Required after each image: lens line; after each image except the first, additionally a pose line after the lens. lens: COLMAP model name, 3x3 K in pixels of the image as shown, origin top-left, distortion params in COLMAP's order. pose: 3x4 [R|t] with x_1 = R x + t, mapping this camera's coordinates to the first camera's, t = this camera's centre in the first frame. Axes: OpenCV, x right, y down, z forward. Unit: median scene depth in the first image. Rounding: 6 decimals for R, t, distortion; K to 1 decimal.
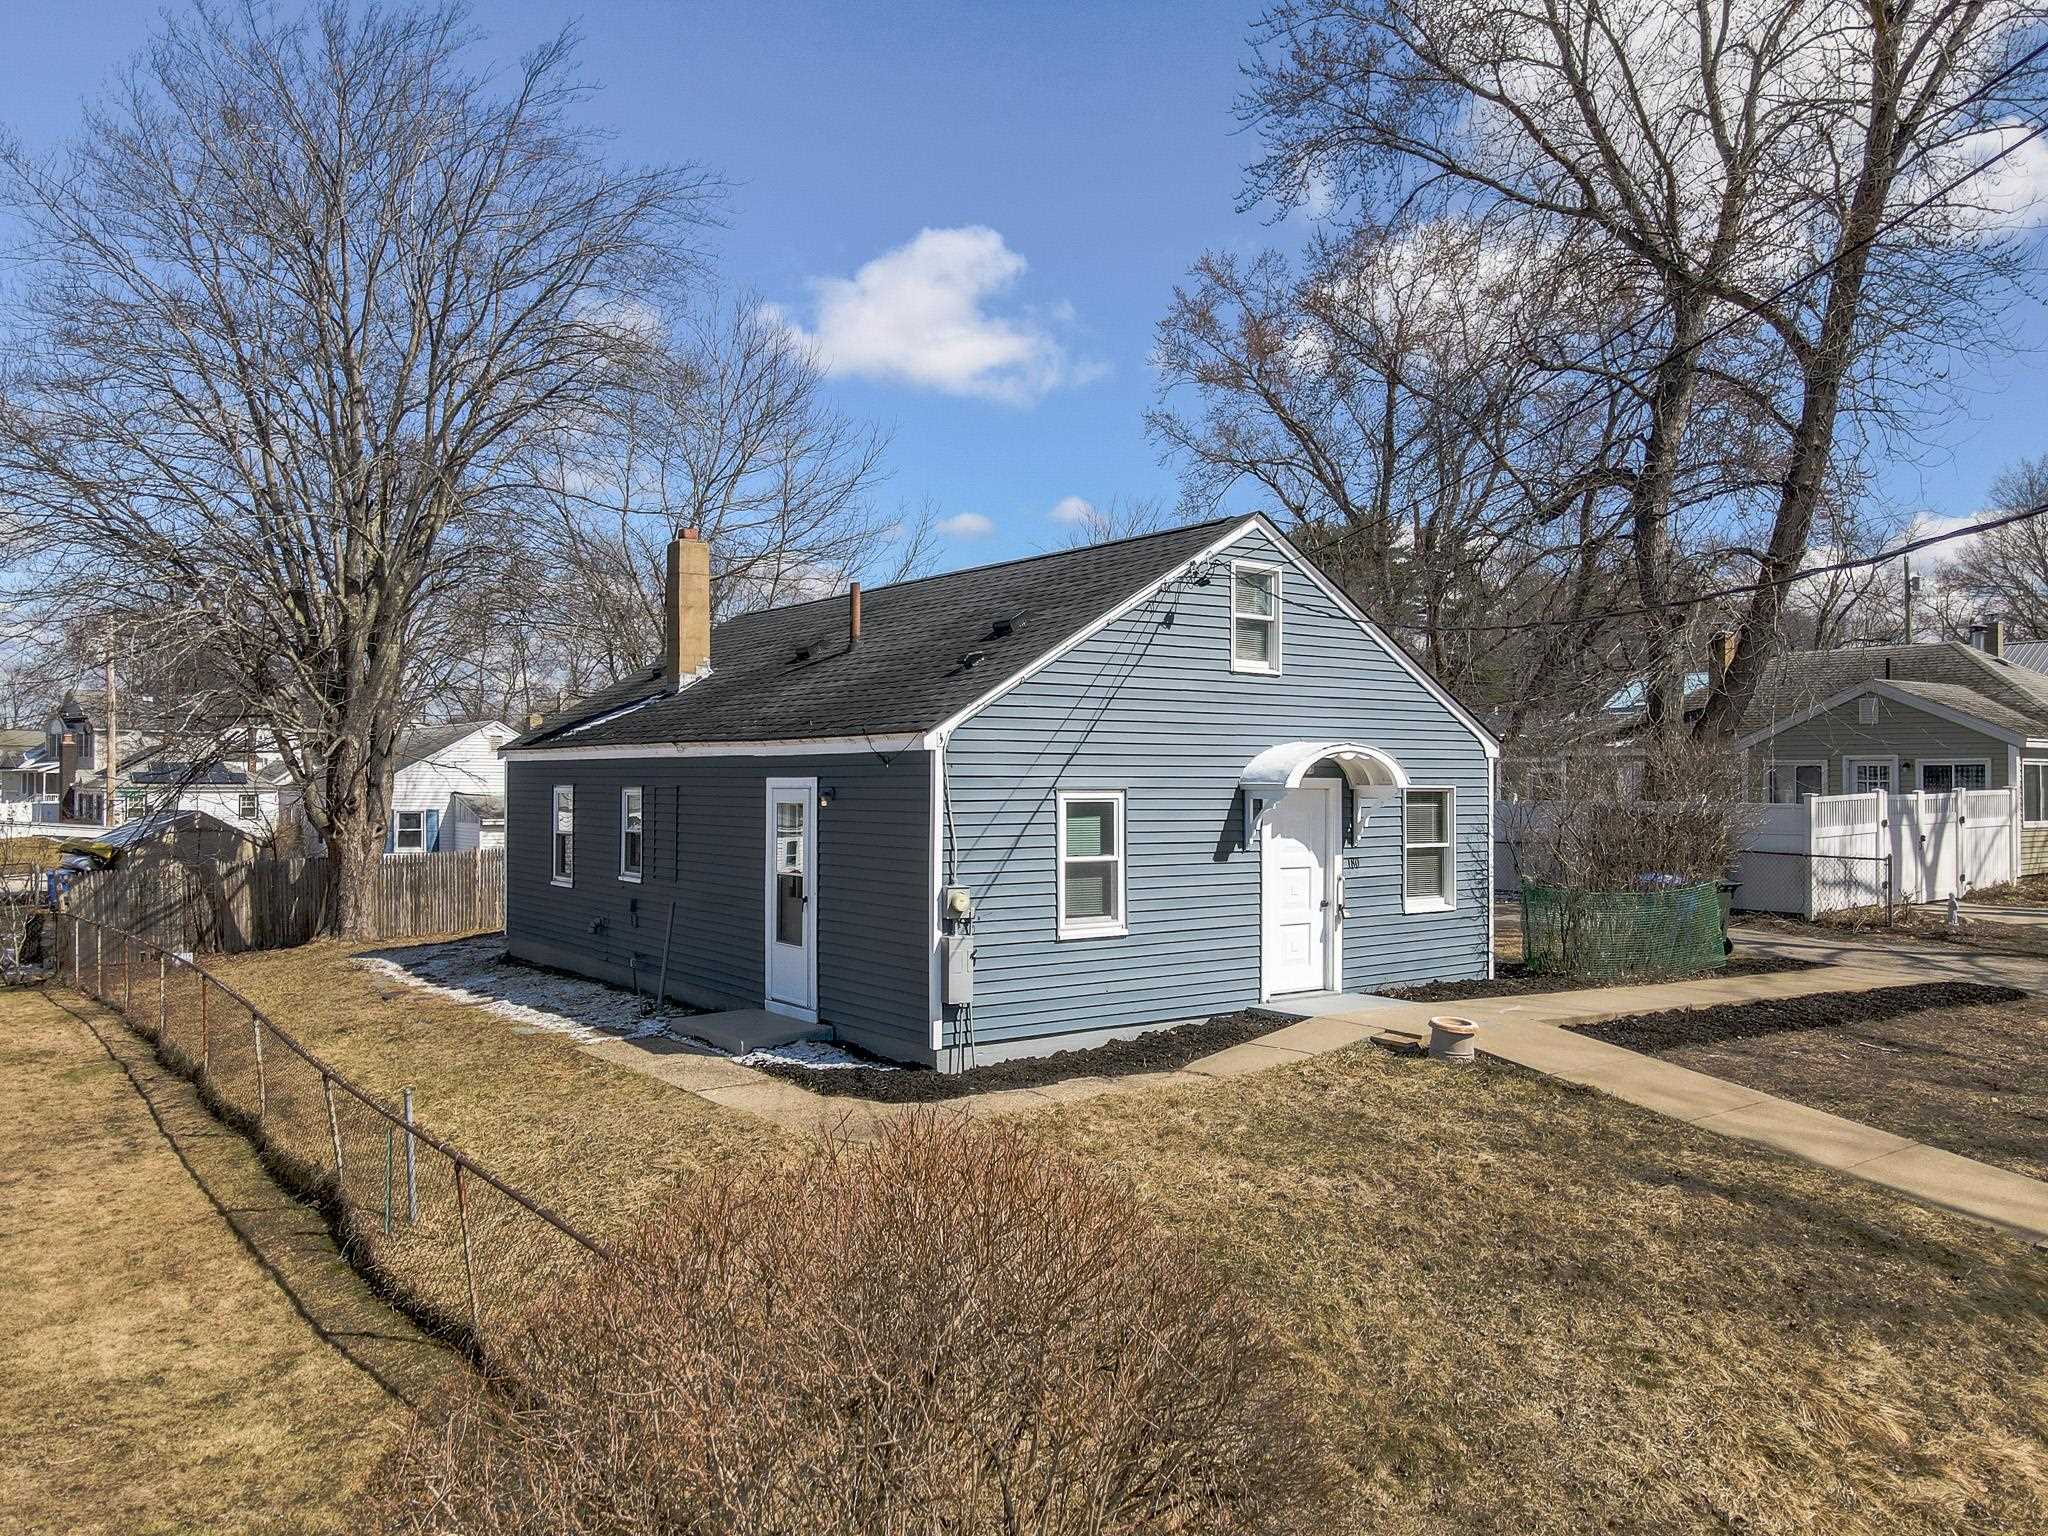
lens RADIAL K [[1529.0, 0, 1024.0], [0, 1529.0, 768.0], [0, 0, 1]] dist [-0.000898, 0.036065]
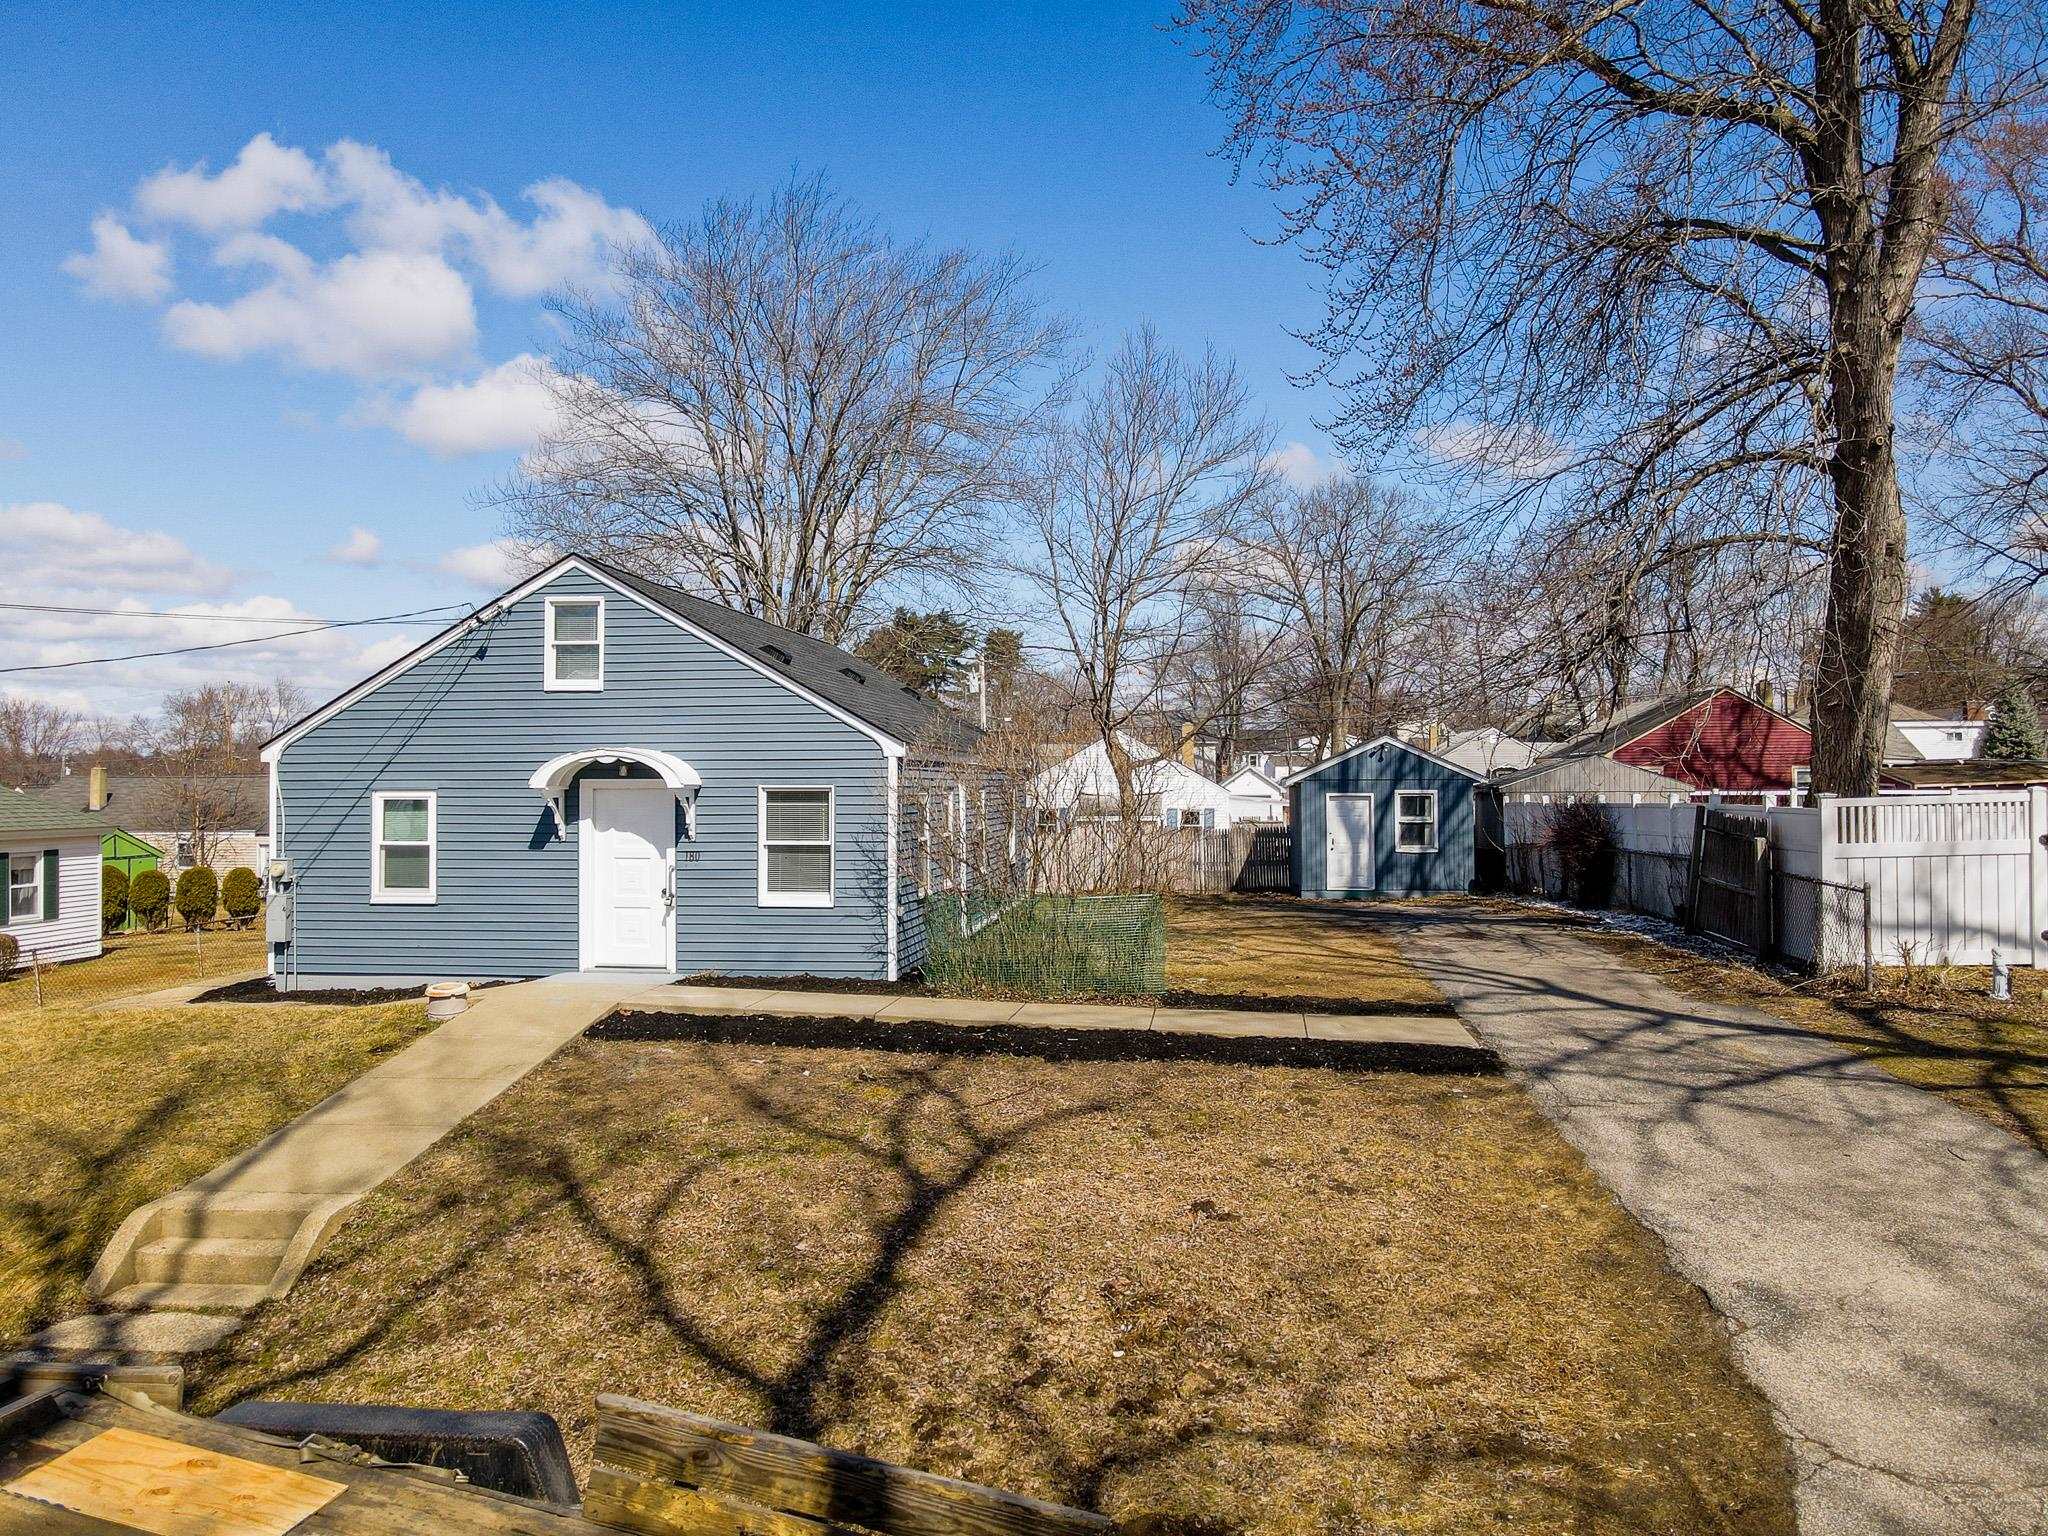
lens RADIAL K [[1529.0, 0, 1024.0], [0, 1529.0, 768.0], [0, 0, 1]] dist [-0.000898, 0.036065]
pose [[0.715889, -0.011474, -0.698120, 1.198880], [0.011881, 0.999920, -0.004250, 0.006569], [0.698113, -0.005252, 0.715969, 0.392321]]
